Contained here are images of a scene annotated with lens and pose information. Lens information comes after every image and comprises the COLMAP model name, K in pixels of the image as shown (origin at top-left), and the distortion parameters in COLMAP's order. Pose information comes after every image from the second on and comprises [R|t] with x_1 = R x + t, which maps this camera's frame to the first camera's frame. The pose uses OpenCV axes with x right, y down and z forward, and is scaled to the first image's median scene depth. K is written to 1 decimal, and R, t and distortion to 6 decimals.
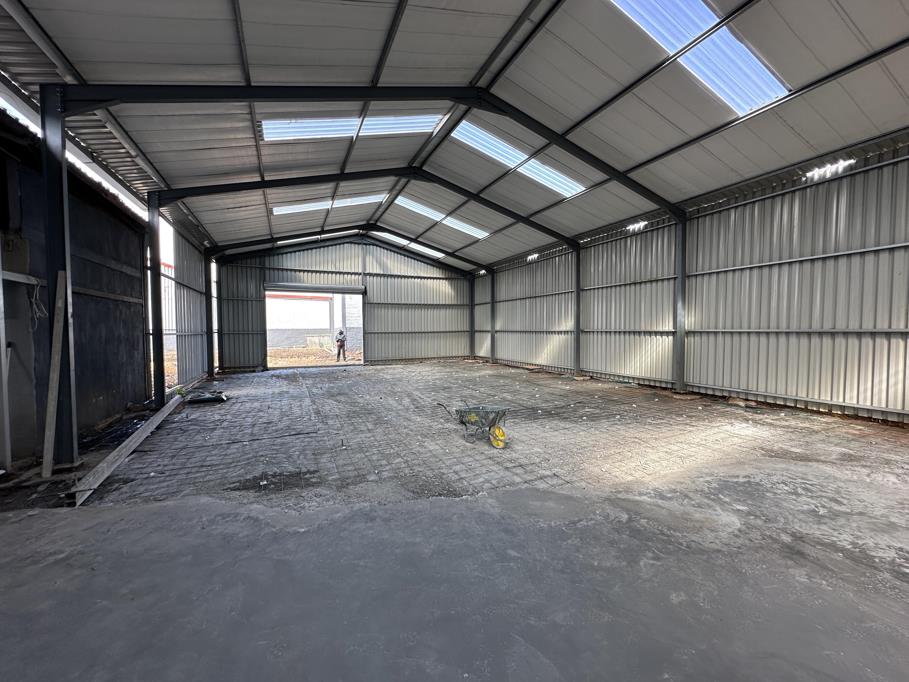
lens RADIAL K [[362.7, 0, 446.7], [0, 362.7, 341.6], [0, 0, 1]] dist [-0.004364, 0.000827]
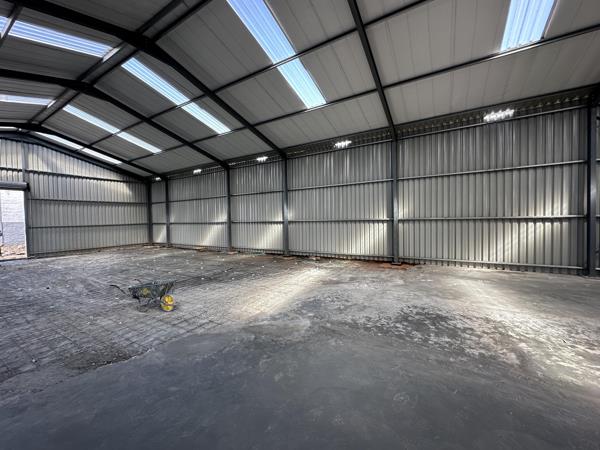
lens RADIAL K [[239.4, 0, 301.0], [0, 239.4, 225.0], [0, 0, 1]] dist [-0.004364, 0.000827]
pose [[0.825134, -0.024482, 0.564406, 0.051701], [0.034403, 0.999384, -0.006946, 0.000015], [-0.563888, 0.025148, 0.825468, -0.007079]]
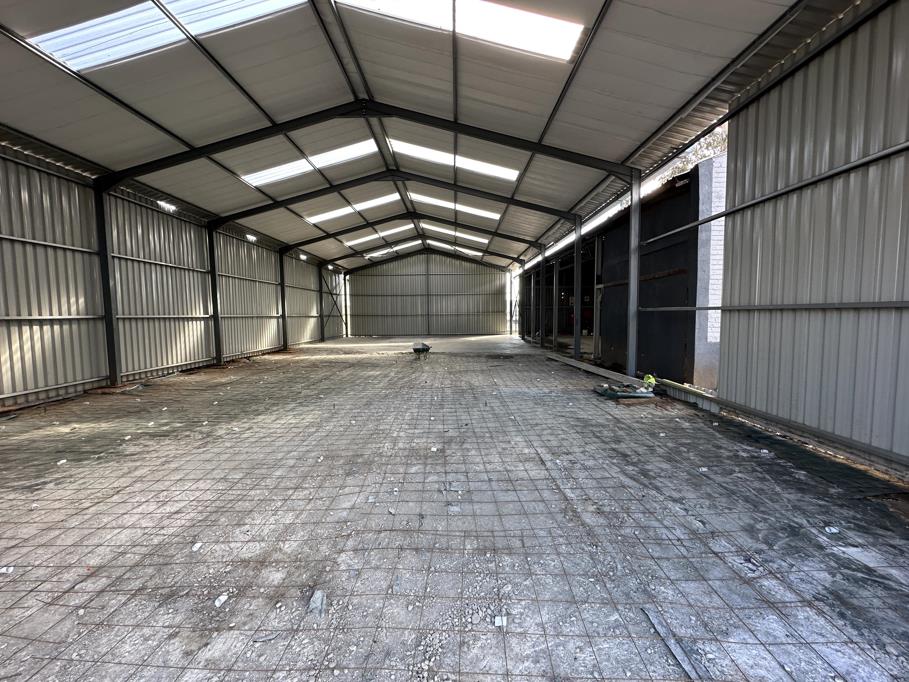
lens RADIAL K [[362.7, 0, 452.5], [0, 362.7, 338.7], [0, 0, 1]] dist [-0.004364, 0.000827]
pose [[-0.911914, -0.025826, 0.409568, -0.779740], [0.017087, 0.994763, 0.100772, -0.215517], [-0.410025, 0.098894, -0.906697, 5.158975]]
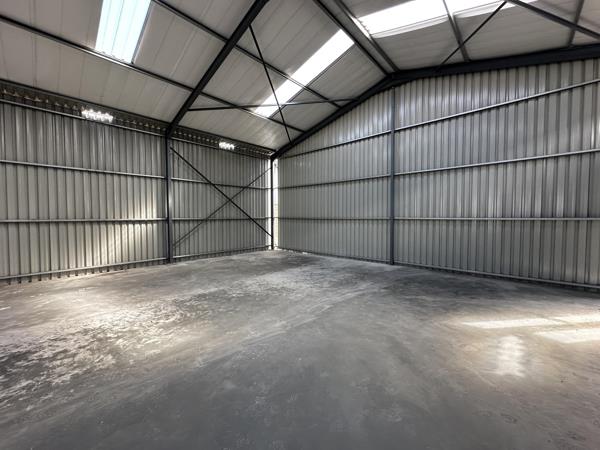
lens RADIAL K [[239.4, 0, 297.8], [0, 239.4, 225.2], [0, 0, 1]] dist [-0.004364, 0.000827]
pose [[-0.377874, -0.026822, 0.925468, 0.261958], [0.040734, 0.998131, 0.045560, 0.004682], [-0.924961, 0.054914, -0.376075, -0.156278]]
